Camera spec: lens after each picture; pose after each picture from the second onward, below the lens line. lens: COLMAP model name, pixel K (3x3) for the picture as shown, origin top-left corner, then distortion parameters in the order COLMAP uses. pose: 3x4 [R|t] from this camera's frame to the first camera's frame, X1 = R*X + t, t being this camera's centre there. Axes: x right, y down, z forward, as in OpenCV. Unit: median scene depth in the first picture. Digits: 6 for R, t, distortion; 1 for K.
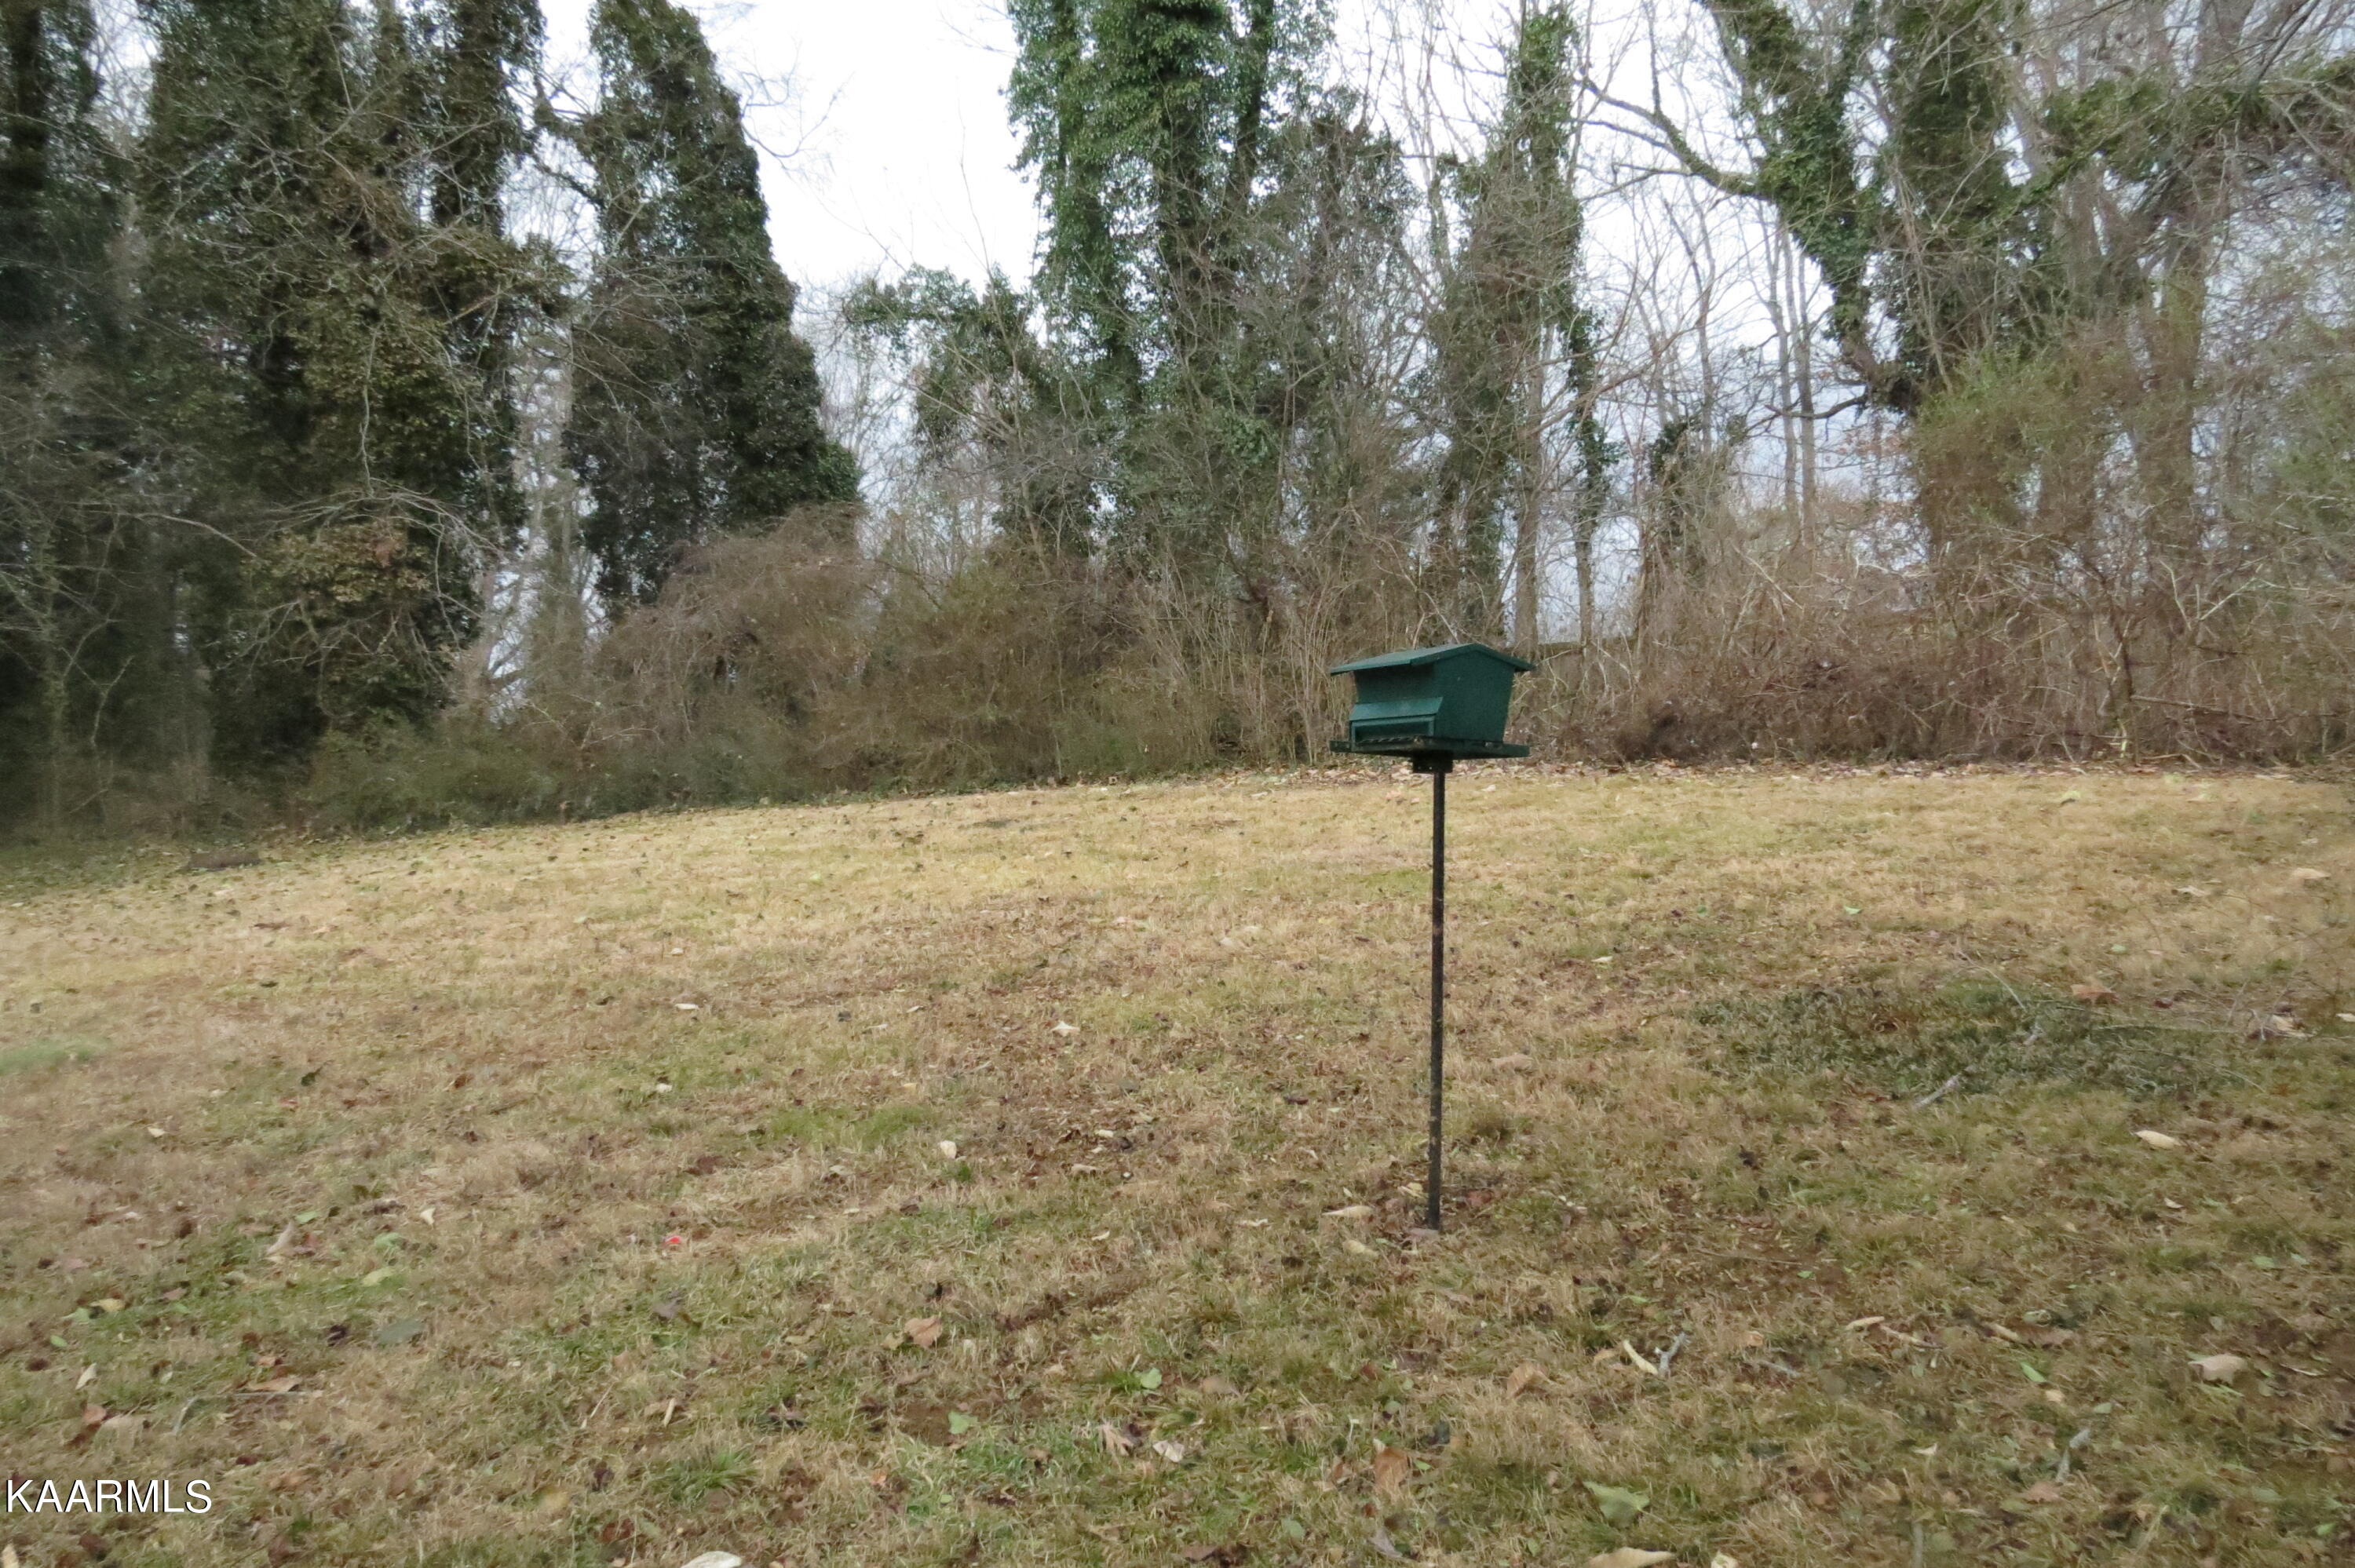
lens RADIAL K [[1674.7, 0, 1172.9], [0, 1674.7, 794.5], [0, 0, 1]] dist [-0.029647, -0.000840]
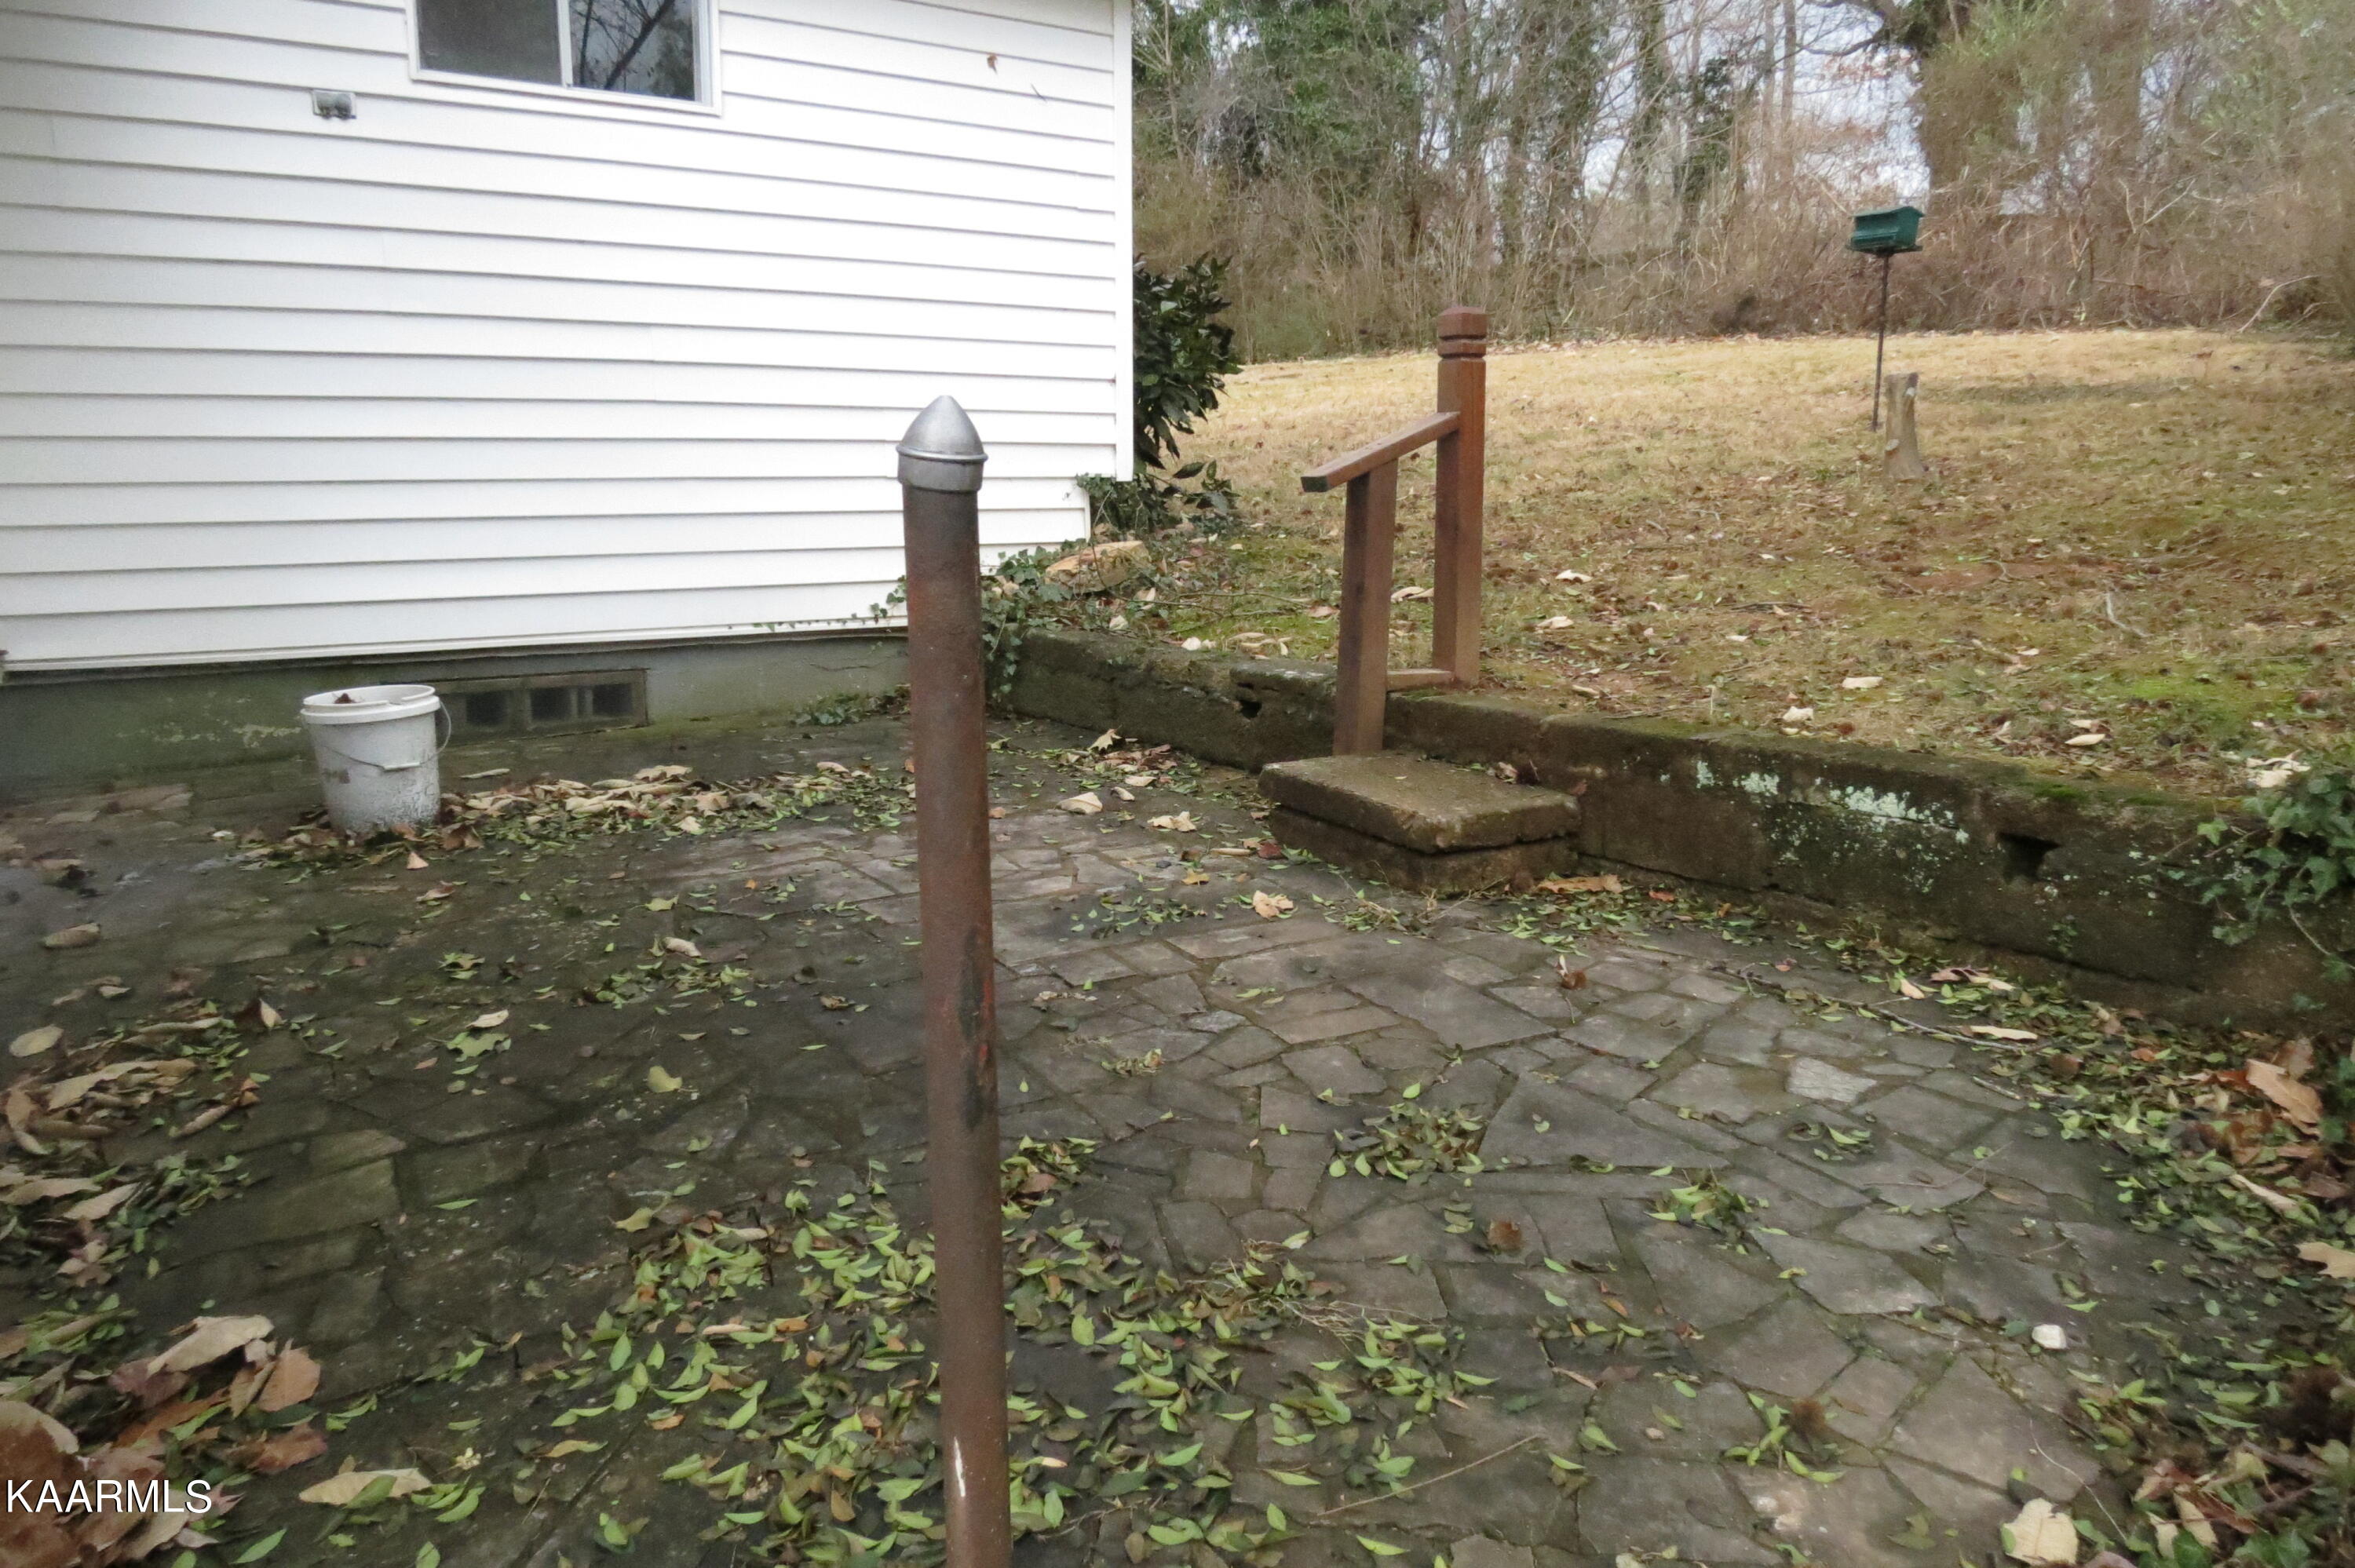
lens RADIAL K [[1674.7, 0, 1183.9], [0, 1674.7, 780.9], [0, 0, 1]] dist [-0.029647, -0.000840]
pose [[0.998252, -0.022894, 0.054490, -0.272756], [0.011380, 0.979132, 0.202907, 0.061984], [-0.057998, -0.201932, 0.977681, -0.408007]]
